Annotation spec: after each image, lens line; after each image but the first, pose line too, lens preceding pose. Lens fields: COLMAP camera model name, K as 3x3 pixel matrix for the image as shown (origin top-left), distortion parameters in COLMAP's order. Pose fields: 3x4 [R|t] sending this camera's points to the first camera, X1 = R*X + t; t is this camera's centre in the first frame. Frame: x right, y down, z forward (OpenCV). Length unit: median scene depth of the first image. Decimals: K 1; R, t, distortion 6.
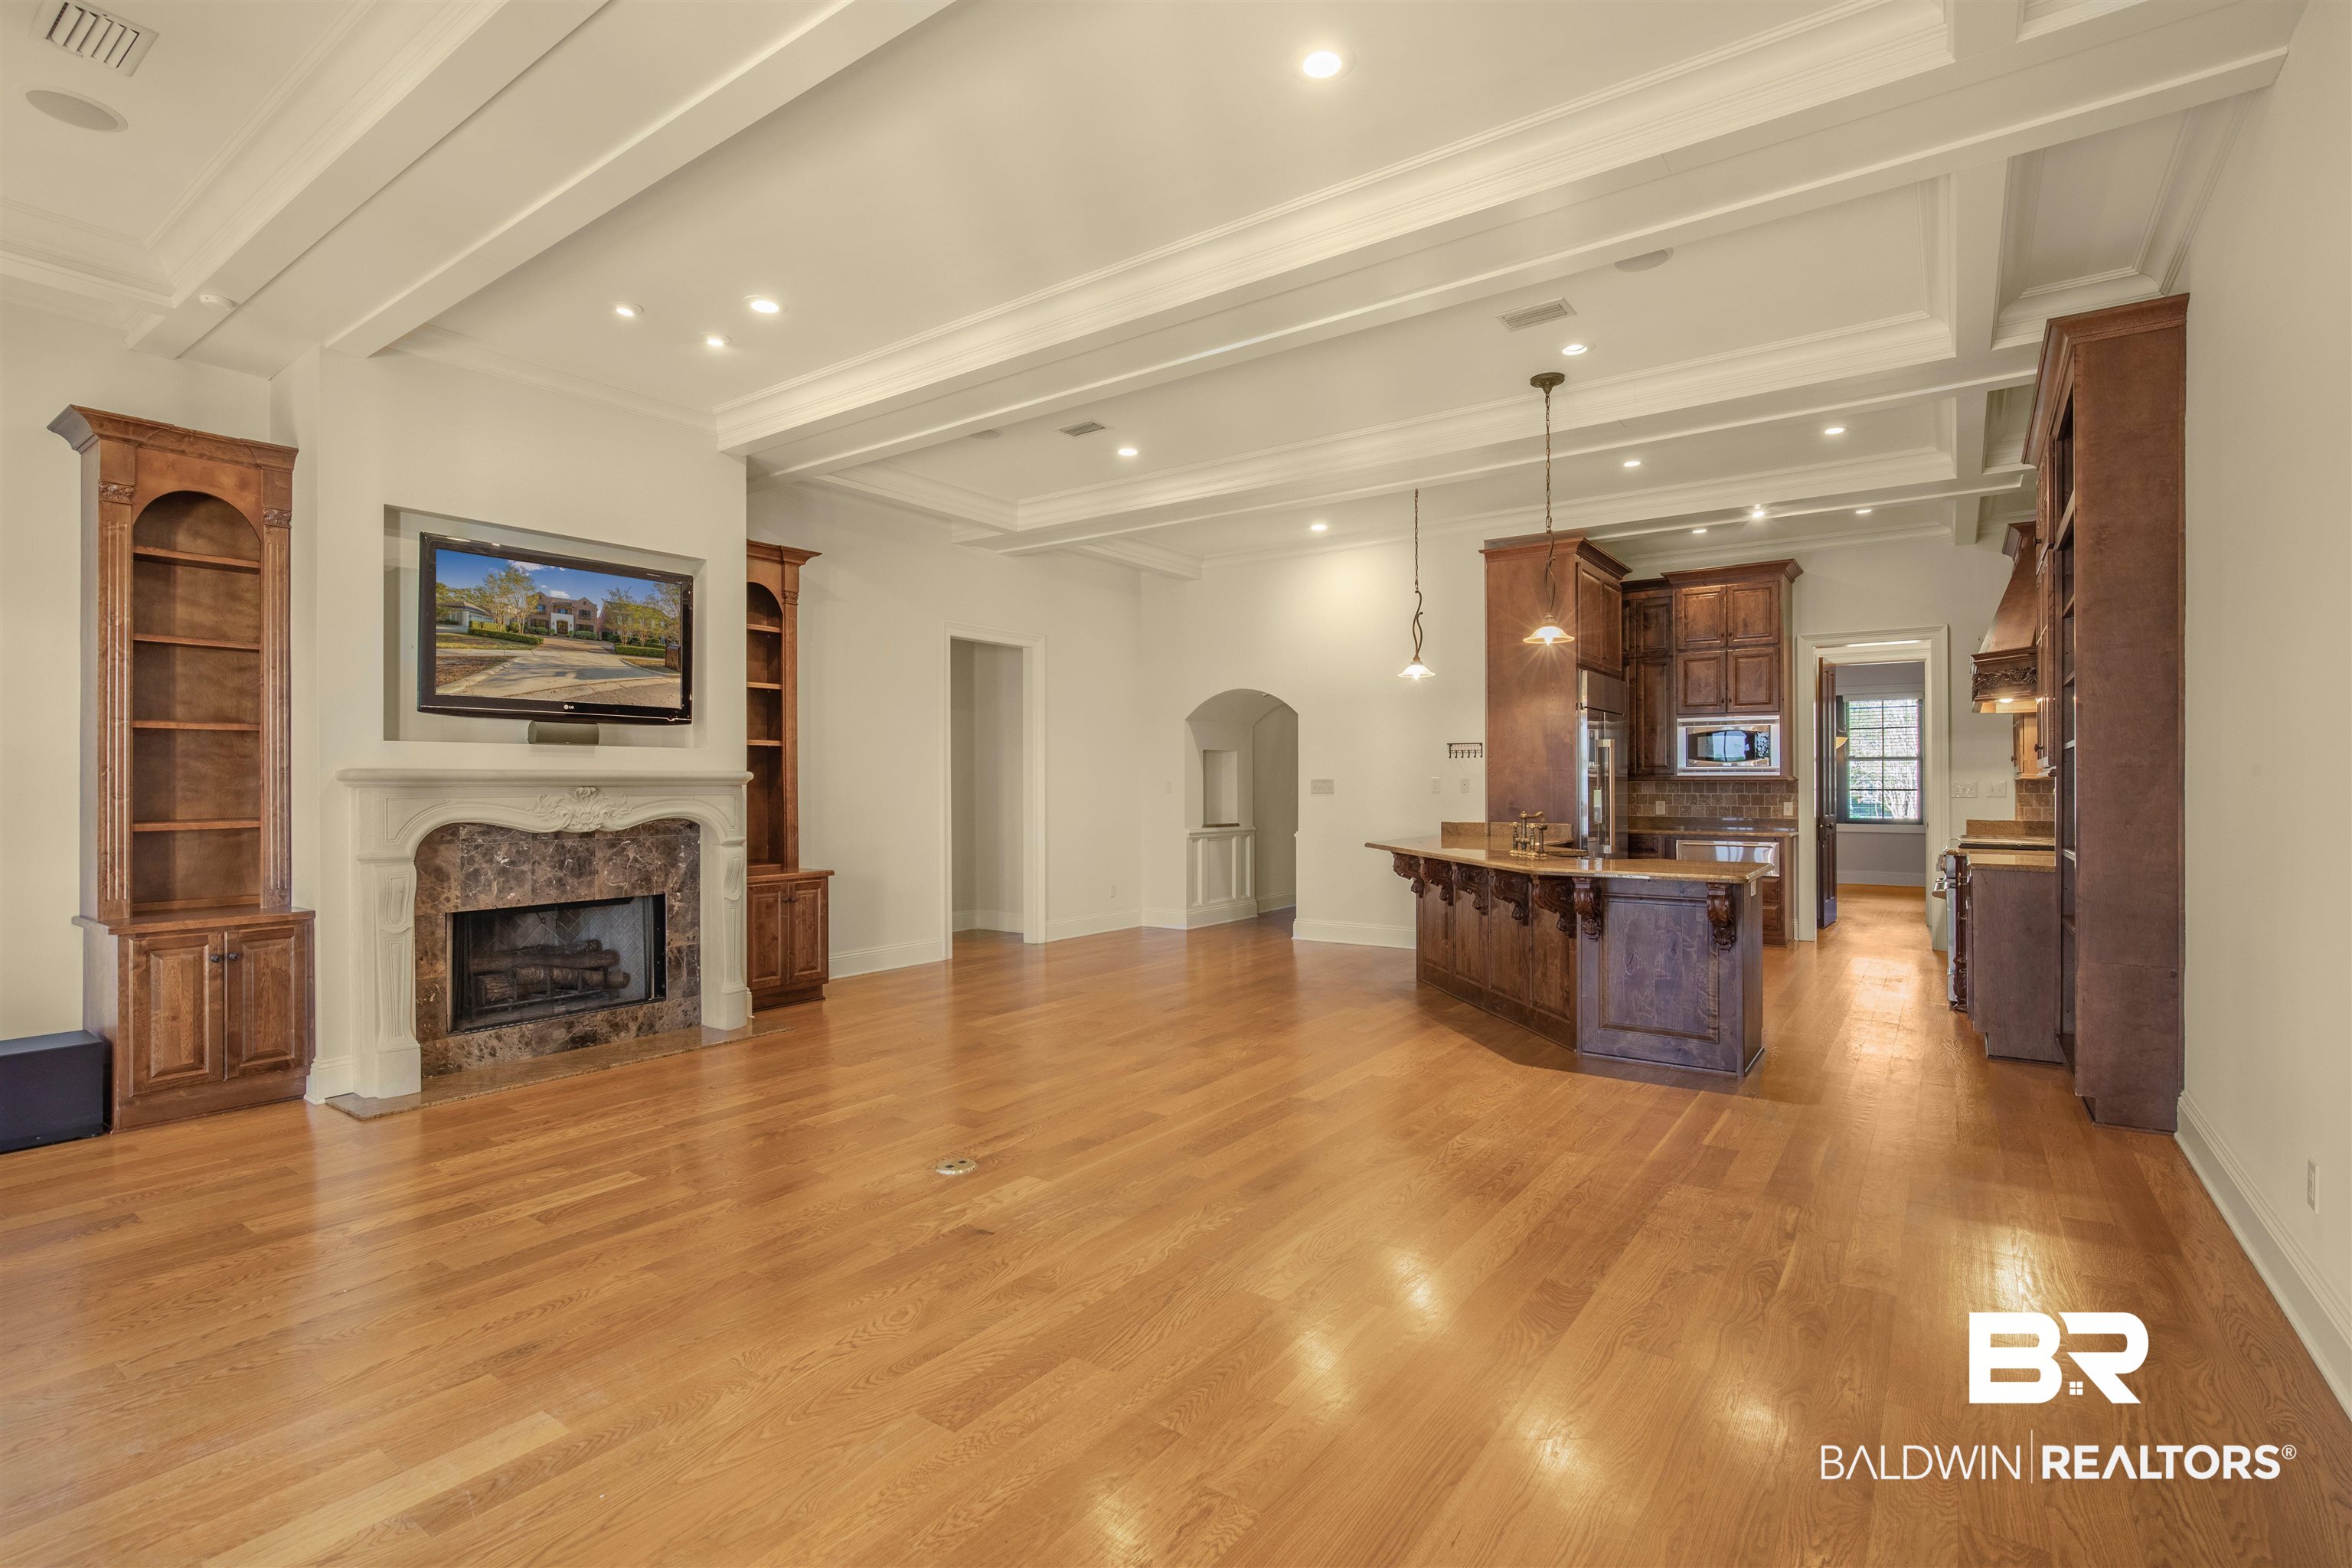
lens RADIAL K [[1082.3, 0, 1163.7], [0, 1082.3, 783.2], [0, 0, 1]] dist [-0.023904, 0.008131]
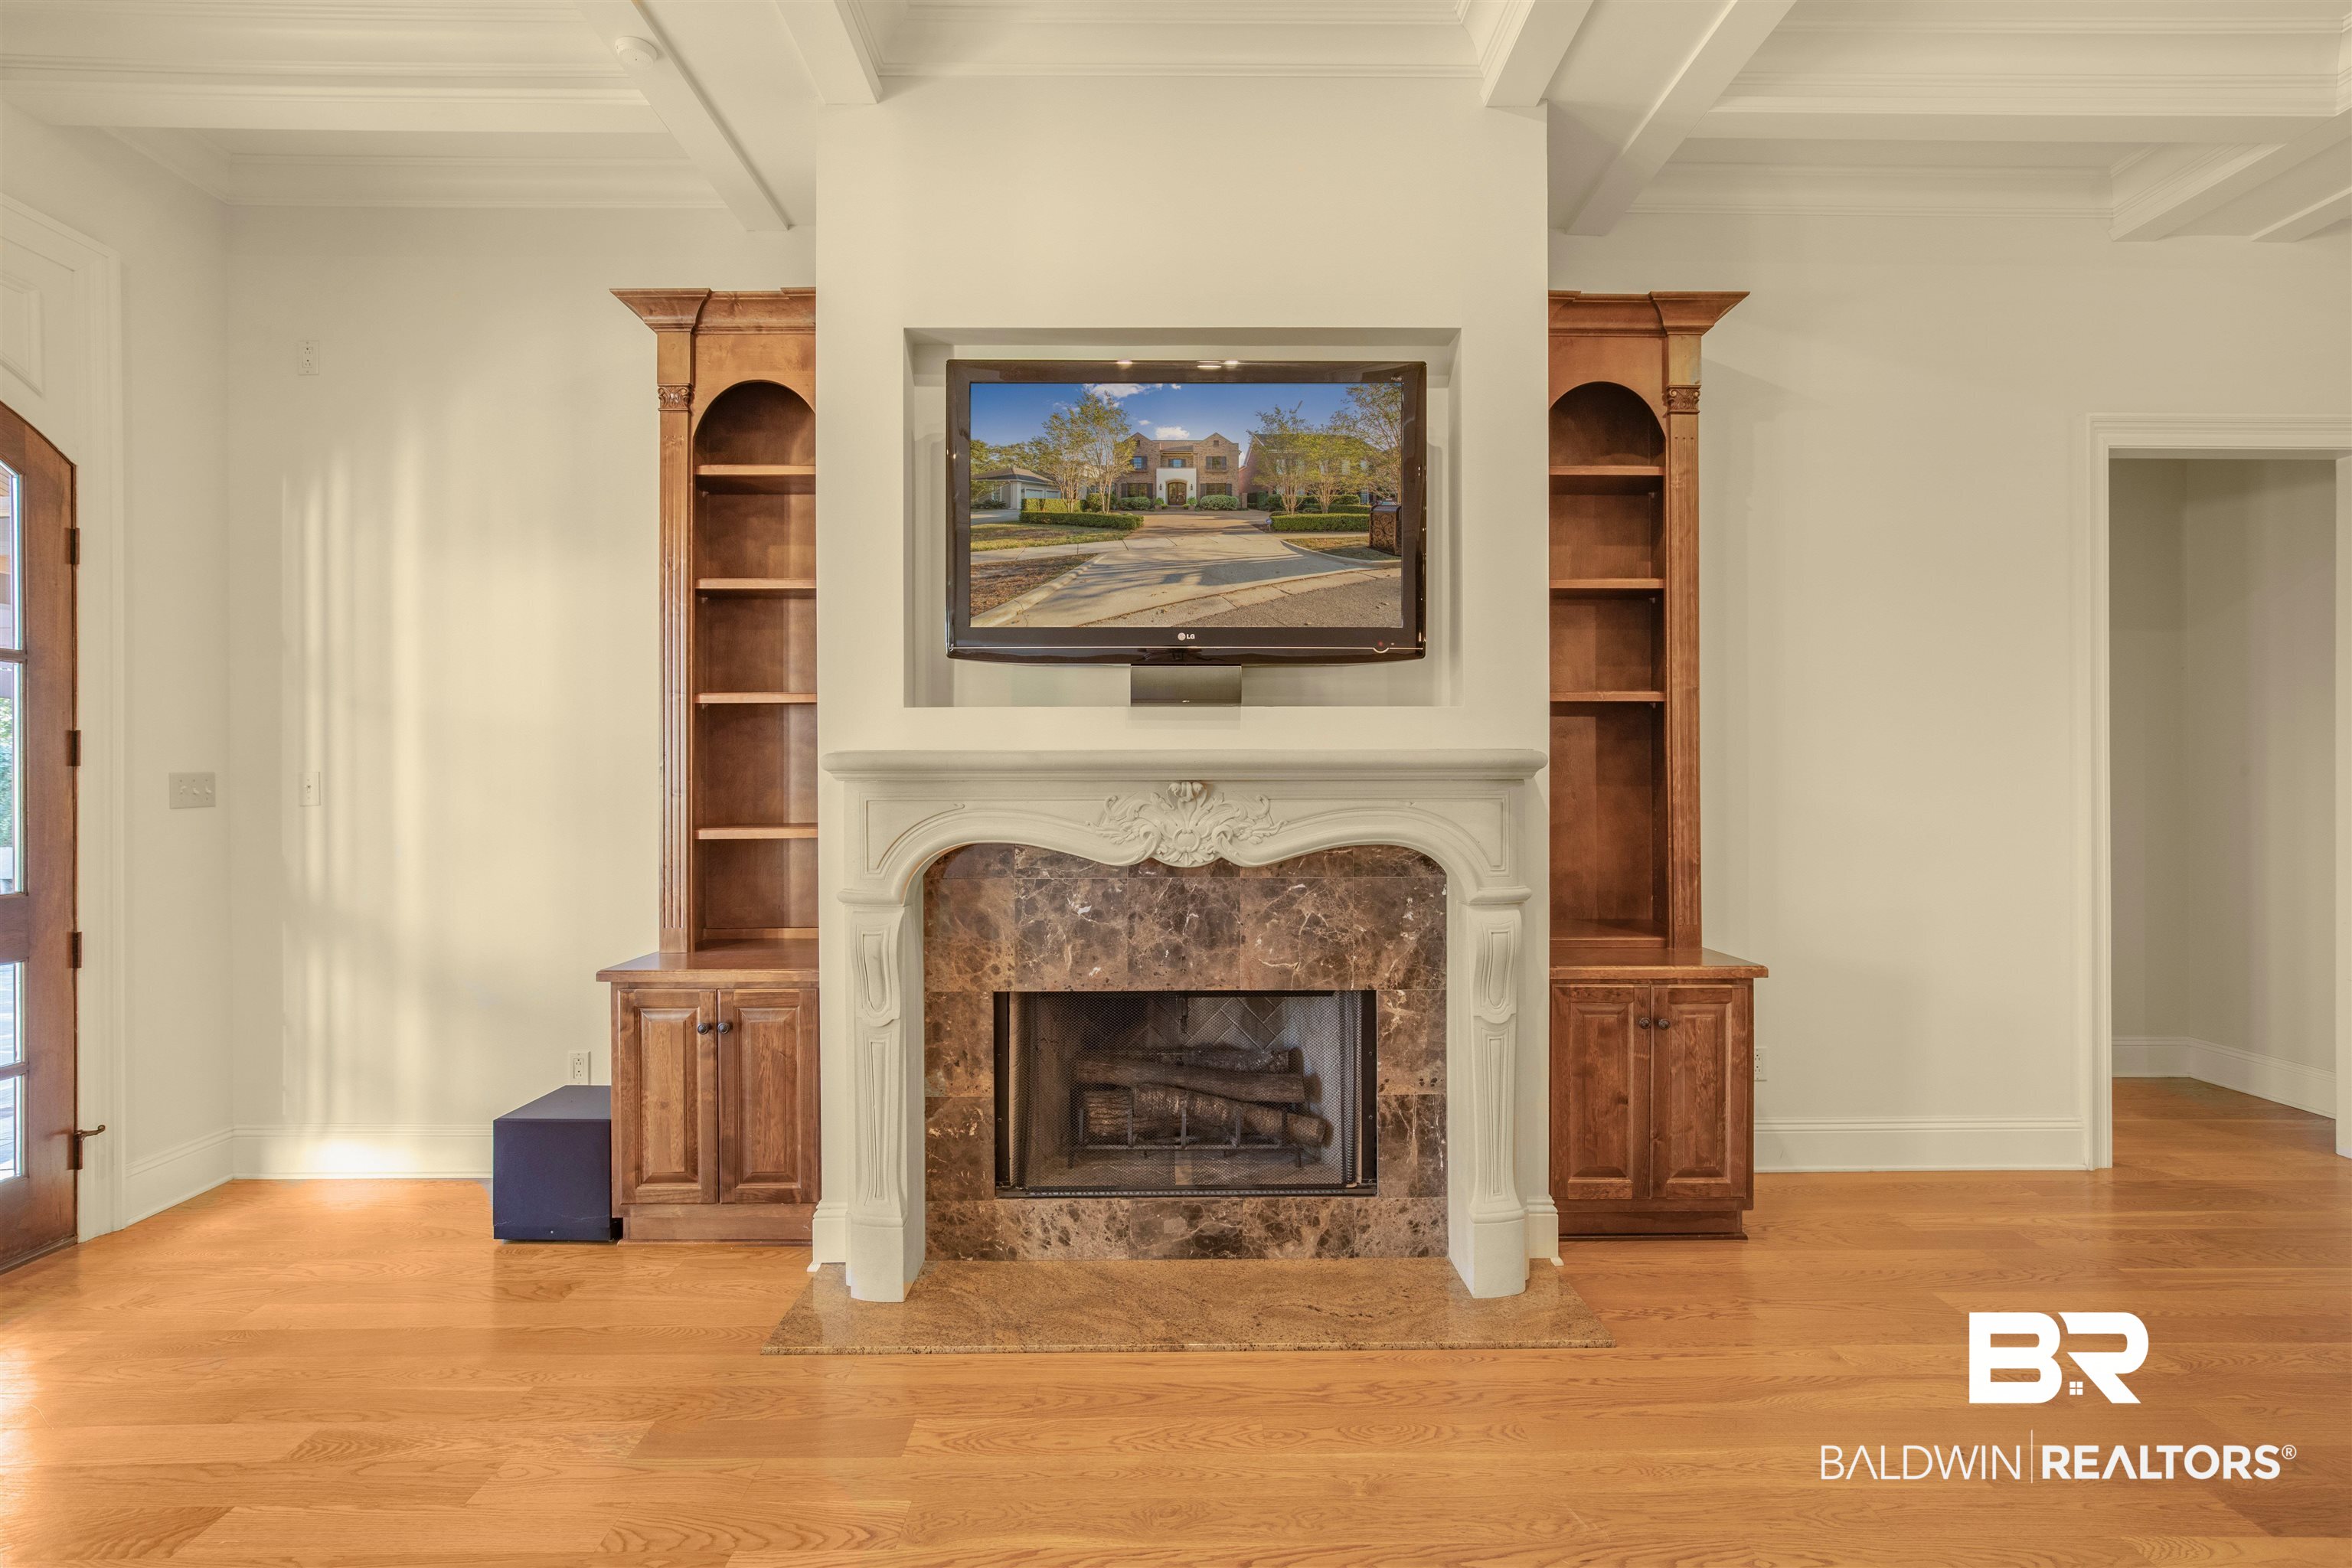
lens RADIAL K [[1082.3, 0, 1181.5], [0, 1082.3, 784.0], [0, 0, 1]] dist [-0.023904, 0.008131]
pose [[0.600560, 0.004380, -0.799568, -0.113460], [0.000177, 0.999984, 0.005611, 0.001055], [0.799580, -0.003512, 0.600550, 0.662651]]
